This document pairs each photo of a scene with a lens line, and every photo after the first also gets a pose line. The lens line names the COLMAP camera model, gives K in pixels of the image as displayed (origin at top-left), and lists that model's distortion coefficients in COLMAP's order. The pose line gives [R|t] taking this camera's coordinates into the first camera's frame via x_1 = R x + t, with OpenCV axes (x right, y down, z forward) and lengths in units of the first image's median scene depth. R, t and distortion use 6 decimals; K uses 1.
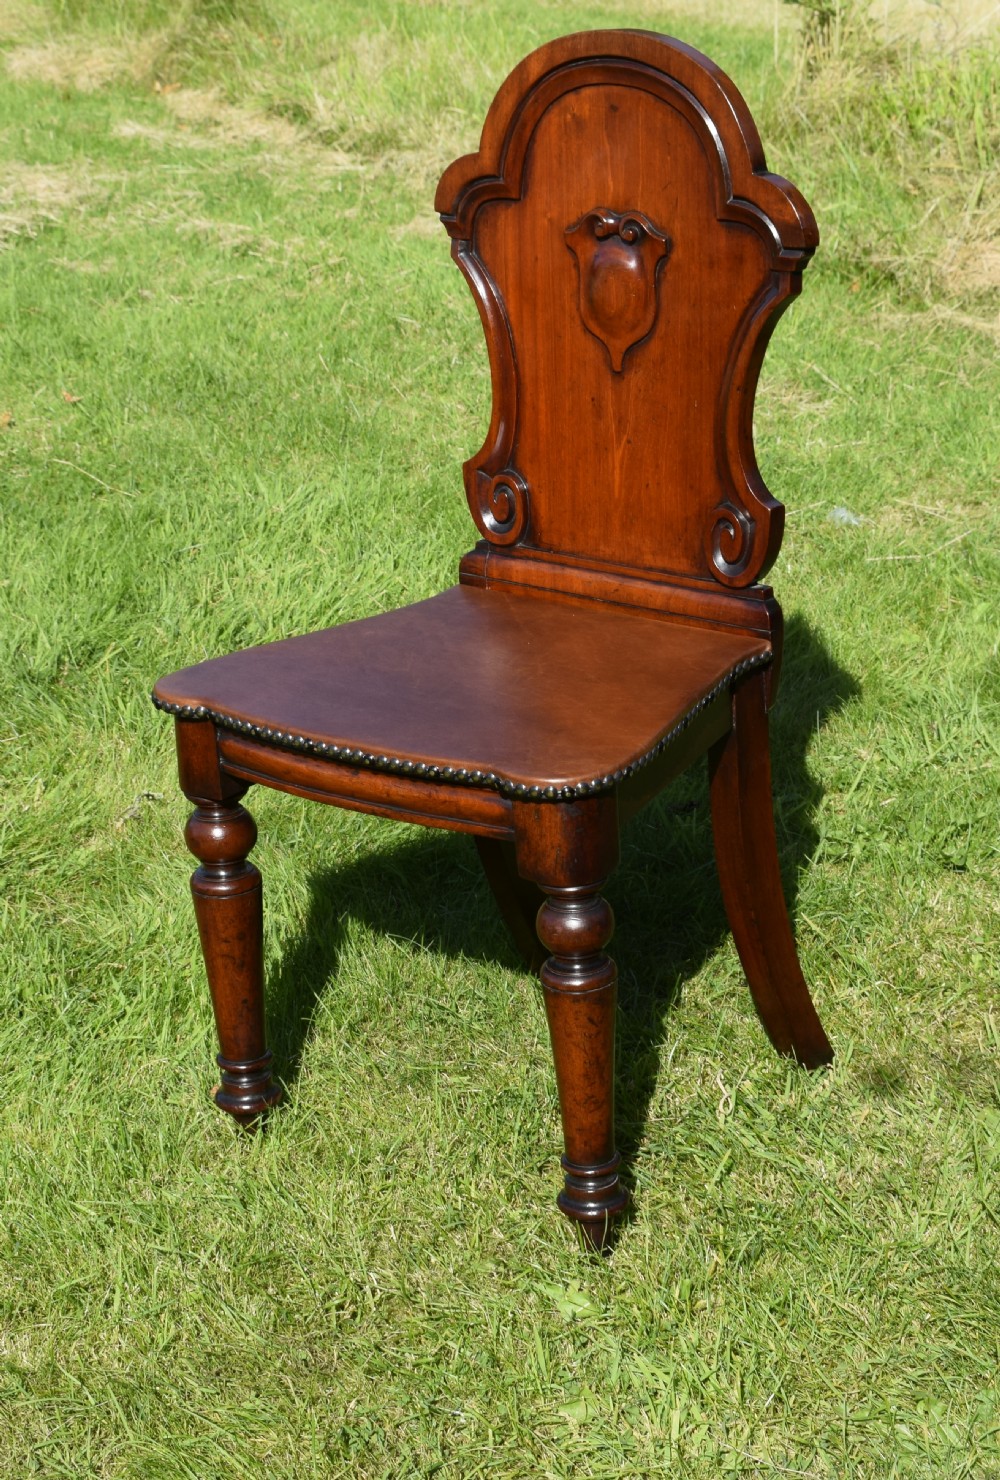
lens RADIAL K [[3517.6, 0, 499.0], [0, 3517.6, 870.0], [0, 0, 1]] dist [0.019846, -0.343372]
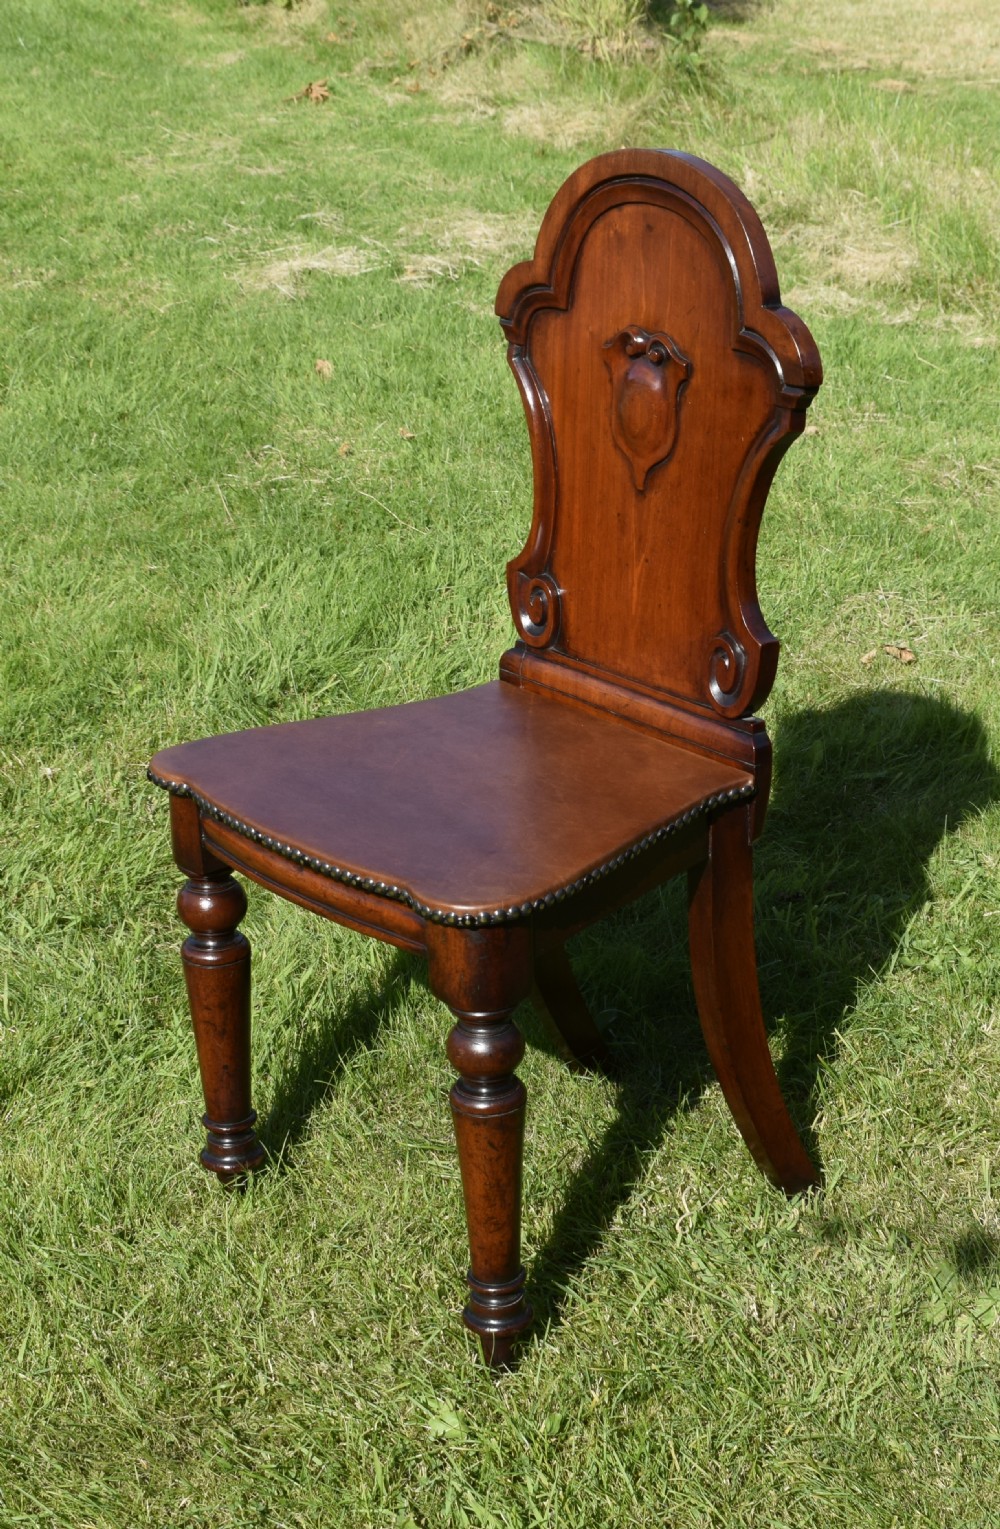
lens RADIAL K [[2980.3, 0, 576.7], [0, 2980.3, 887.7], [0, 0, 1]] dist [-0.017258, -0.314153]
pose [[0.981674, 0.109453, -0.155999, 0.159797], [-0.105064, 0.993809, 0.036133, -0.057633], [0.158988, -0.019081, 0.987096, 0.157527]]
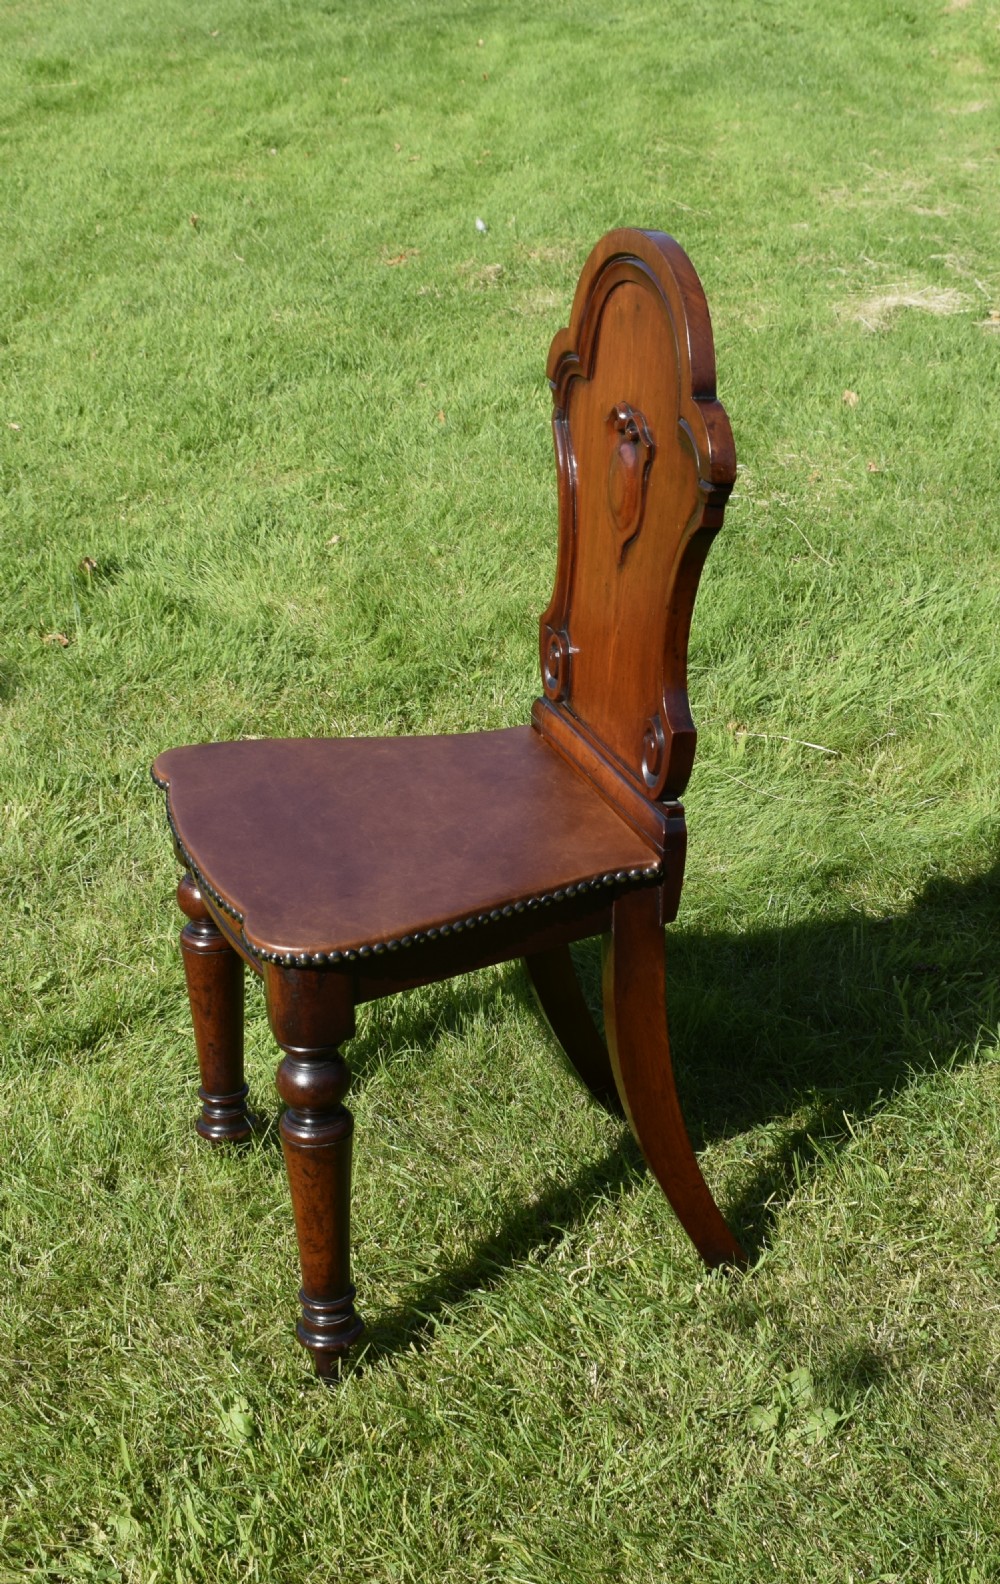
lens RADIAL K [[2557.7, 0, 591.2], [0, 2557.7, 852.0], [0, 0, 1]] dist [0.002486, -0.058095]
pose [[0.857904, 0.259736, -0.443327, 0.375029], [-0.237968, 0.965559, 0.105196, -0.136193], [0.455381, 0.015249, 0.890166, 0.336840]]
